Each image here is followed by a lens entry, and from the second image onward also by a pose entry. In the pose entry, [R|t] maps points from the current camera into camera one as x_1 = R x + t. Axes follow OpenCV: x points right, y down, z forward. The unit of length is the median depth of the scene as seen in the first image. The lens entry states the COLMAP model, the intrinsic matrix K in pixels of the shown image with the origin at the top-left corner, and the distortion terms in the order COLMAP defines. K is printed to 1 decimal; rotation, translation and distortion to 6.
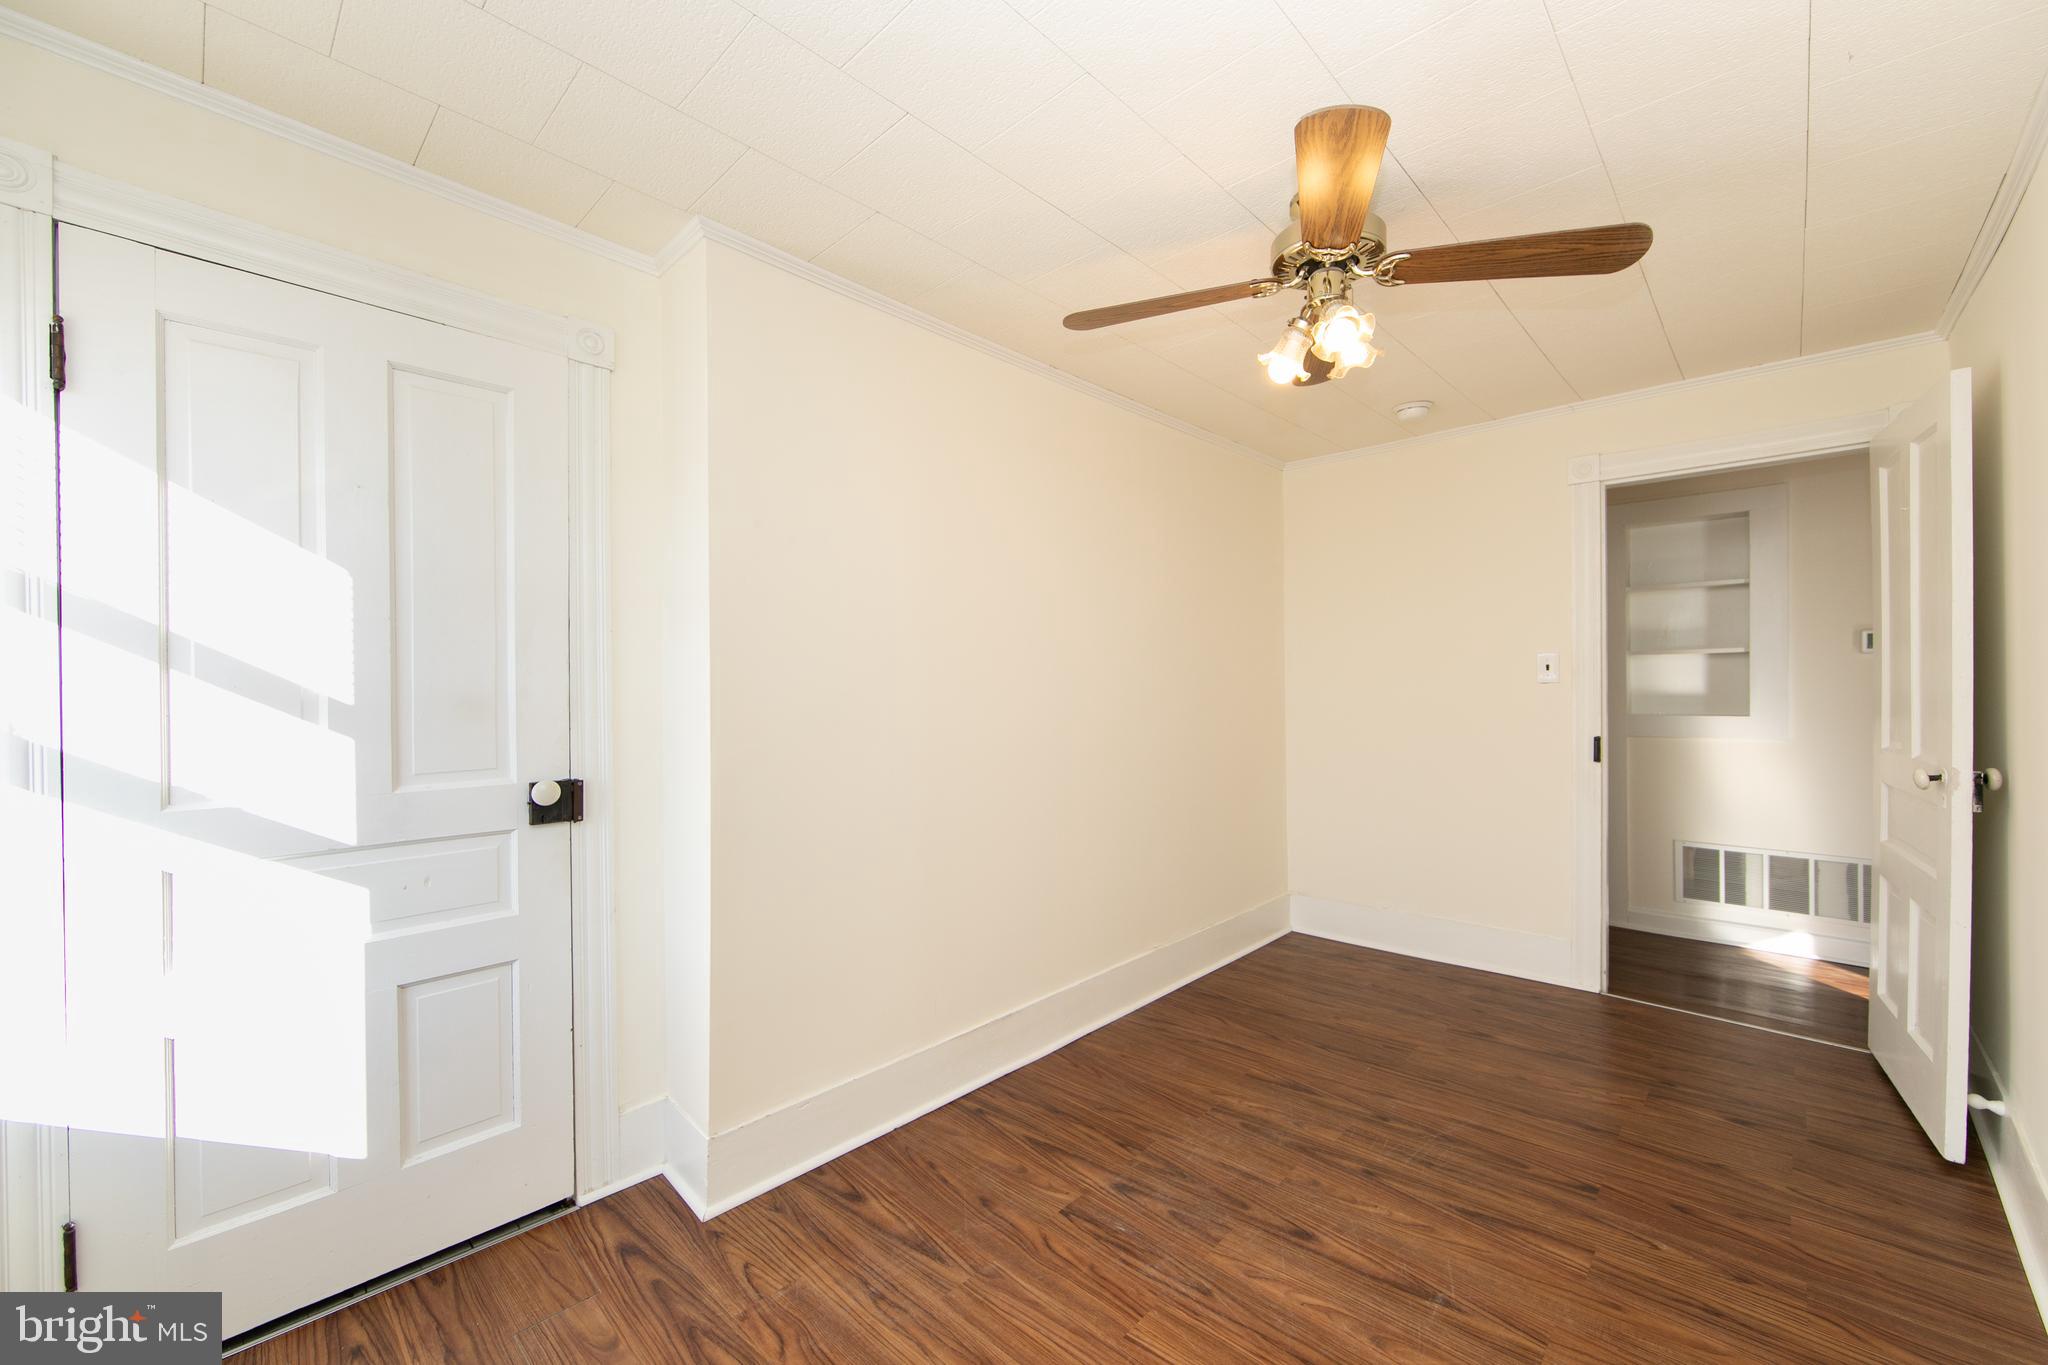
lens RADIAL K [[828.9, 0, 1031.4], [0, 828.9, 680.5], [0, 0, 1]] dist [0.000570, 0.000133]
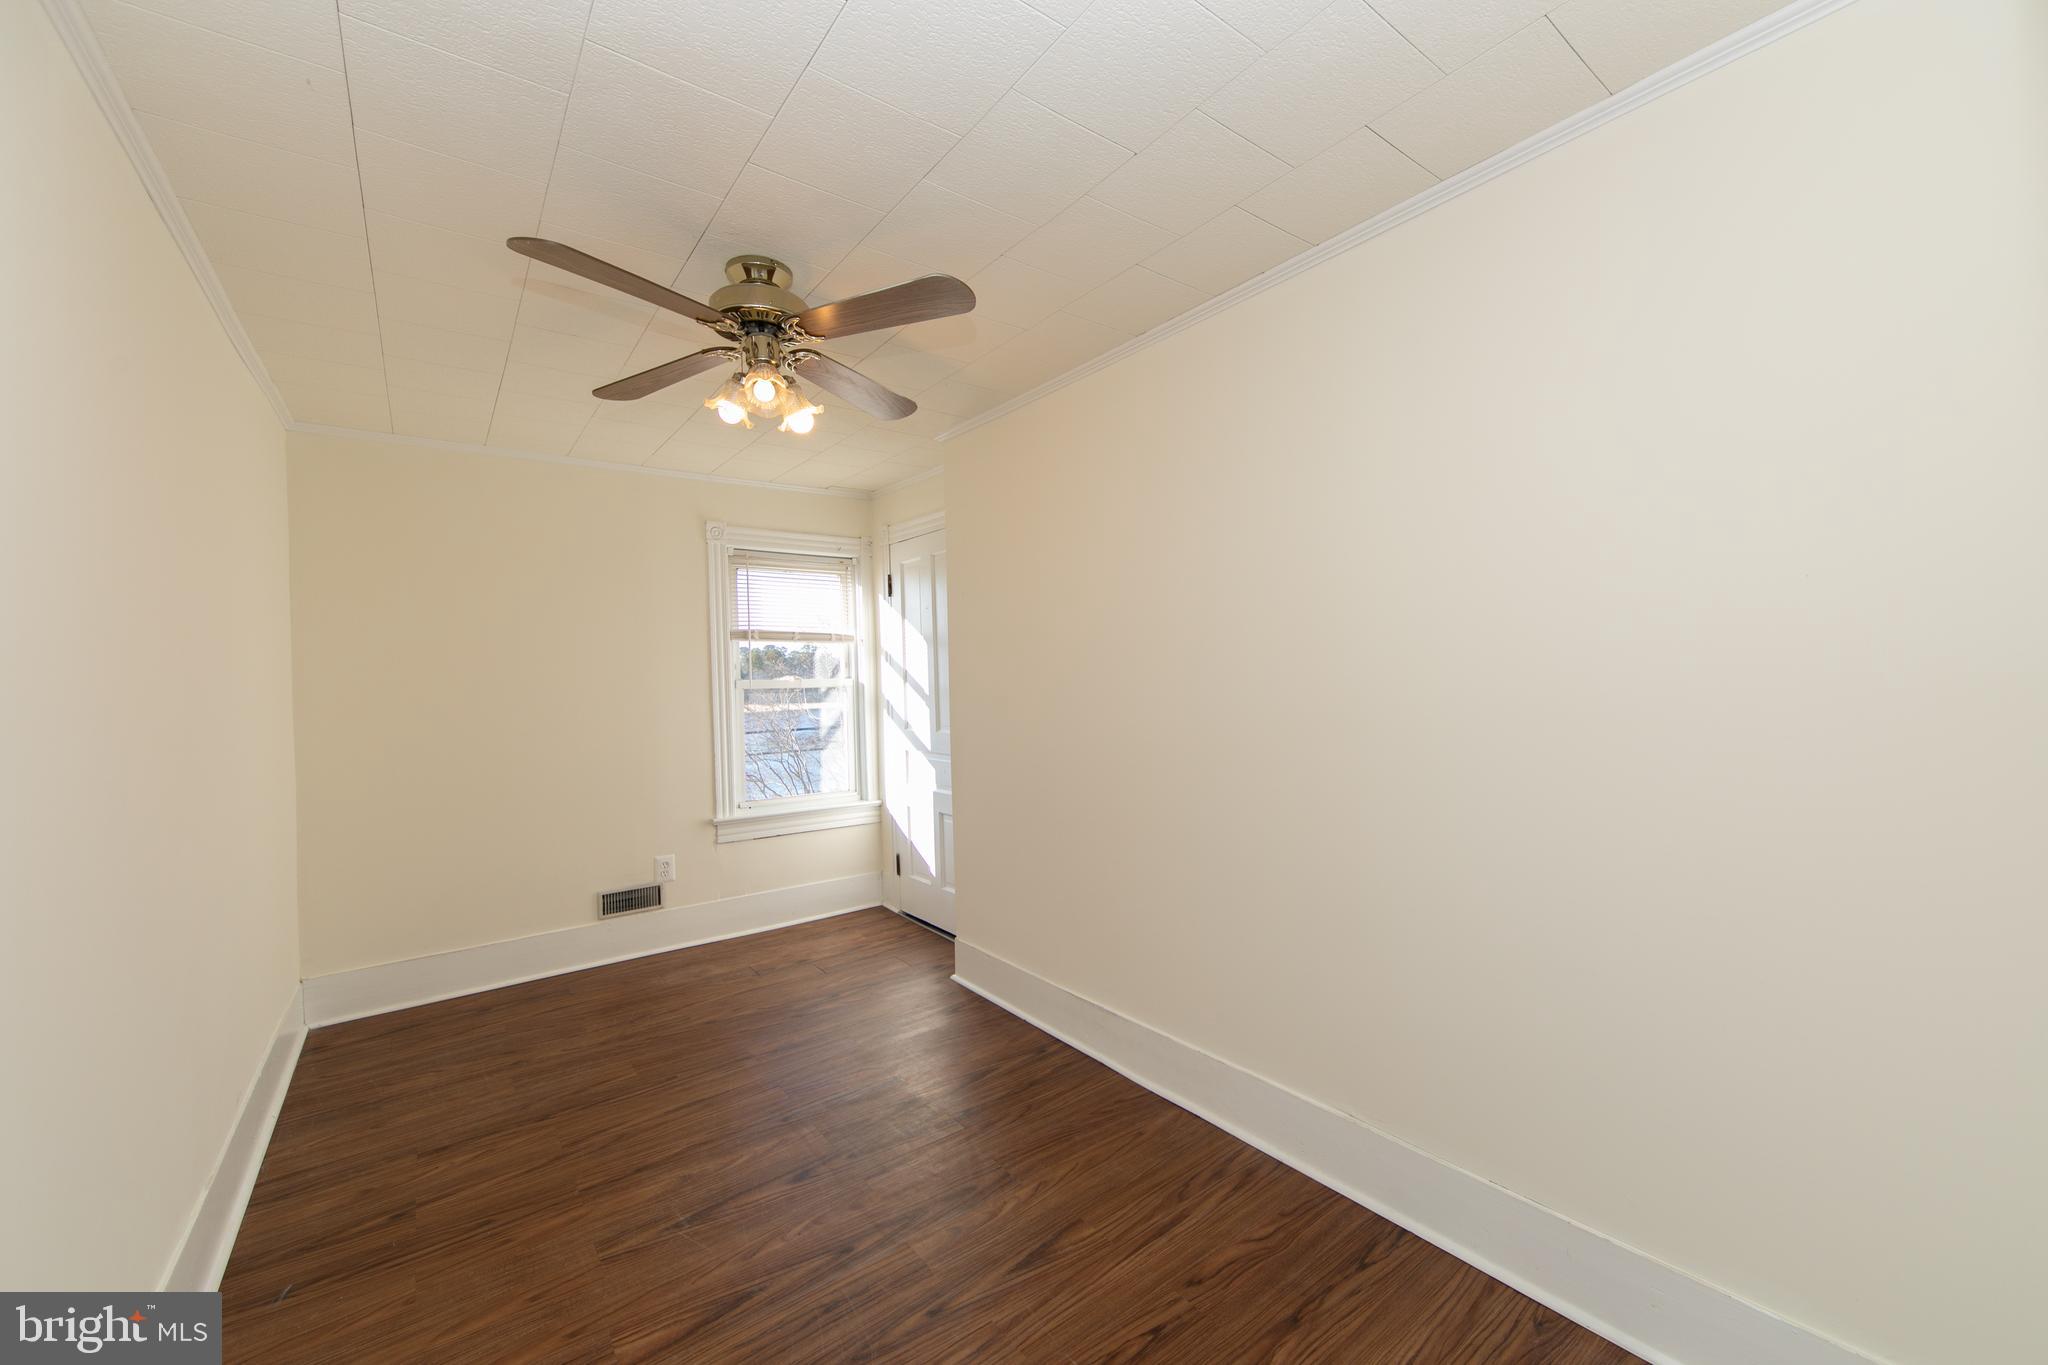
lens RADIAL K [[828.9, 0, 1031.4], [0, 828.9, 680.5], [0, 0, 1]] dist [0.000570, 0.000133]
pose [[-0.191064, 0.015074, -0.981462, 1.472332], [0.028229, 0.999553, 0.009856, -0.030937], [0.981172, -0.025823, -0.191404, 1.644747]]
